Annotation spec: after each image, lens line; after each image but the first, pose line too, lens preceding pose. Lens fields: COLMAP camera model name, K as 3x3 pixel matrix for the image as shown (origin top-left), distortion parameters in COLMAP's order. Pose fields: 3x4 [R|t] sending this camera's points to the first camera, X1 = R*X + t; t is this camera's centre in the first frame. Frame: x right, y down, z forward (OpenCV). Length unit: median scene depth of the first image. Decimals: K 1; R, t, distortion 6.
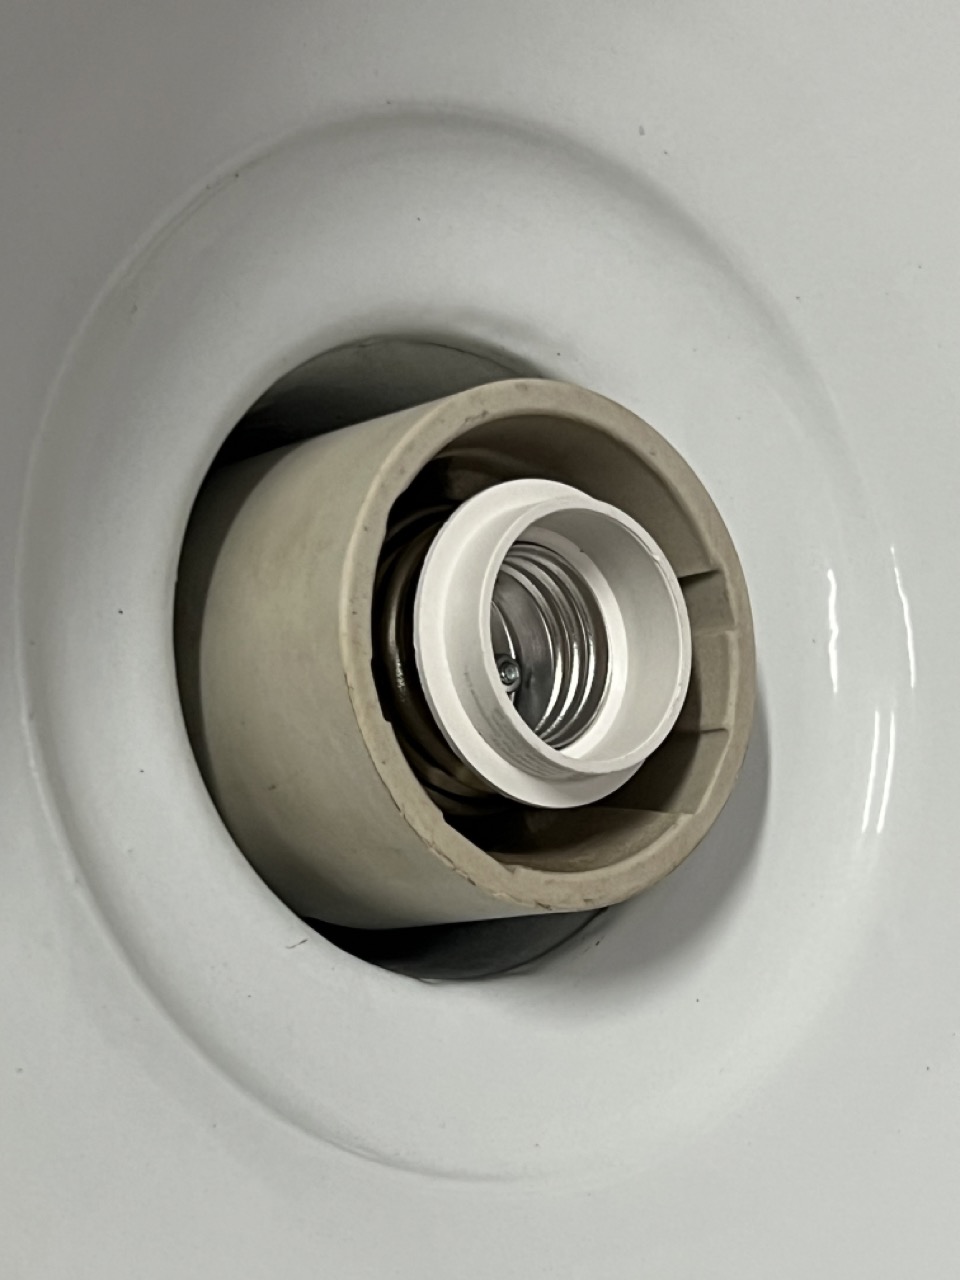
lens RADIAL K [[2900.2, 0, 480.0], [0, 2900.2, 640.0], [0, 0, 1]] dist [-0.282394, 0.041037]
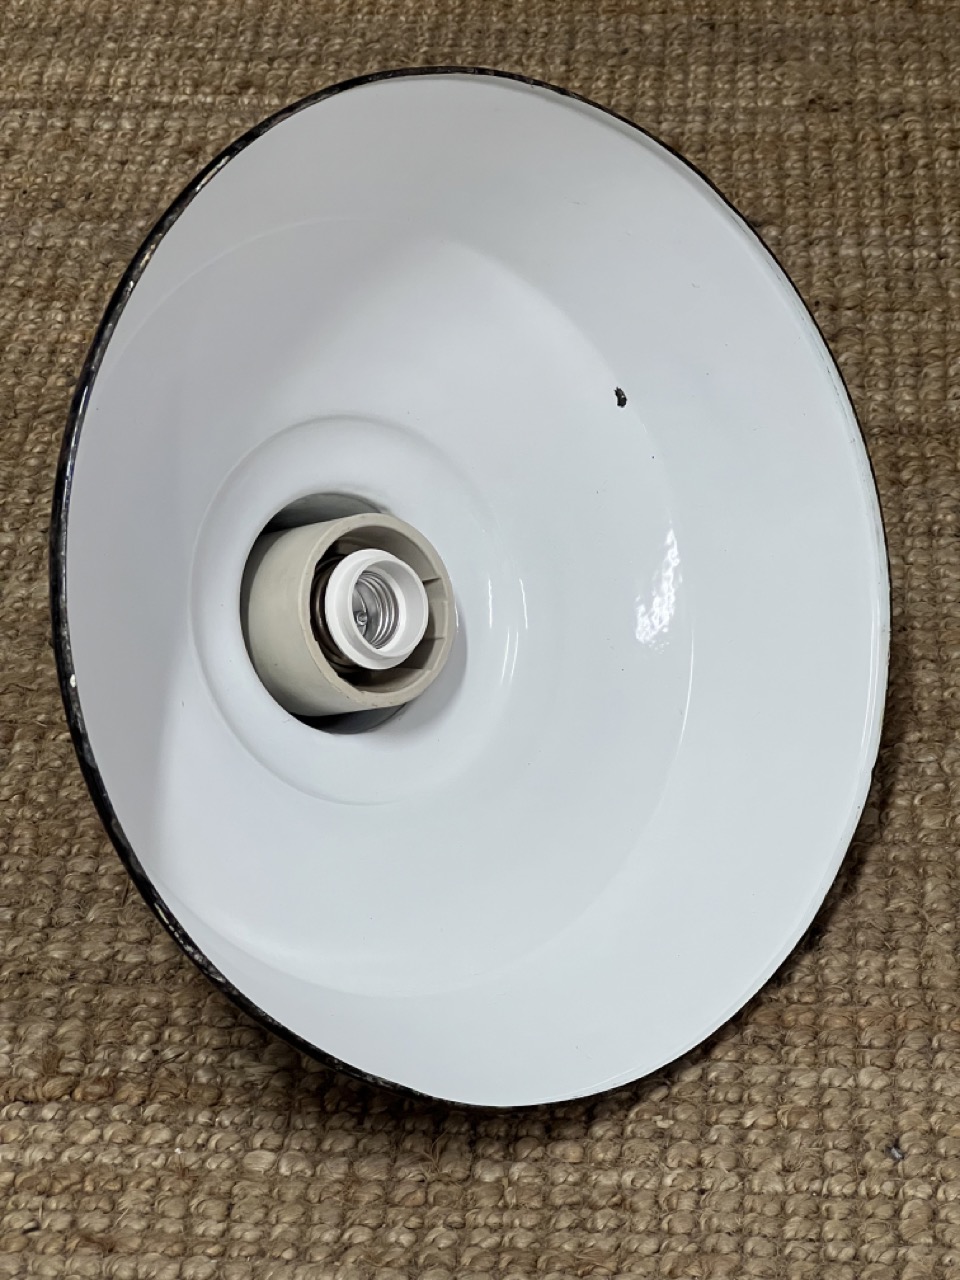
lens RADIAL K [[2870.7, 0, 480.0], [0, 2870.7, 640.0], [0, 0, 1]] dist [-2.081978, -0.002917]
pose [[0.999619, -0.014858, -0.023246, 0.182471], [0.017185, 0.994499, 0.103323, -0.244465], [0.021583, -0.103683, 0.994376, -1.665339]]
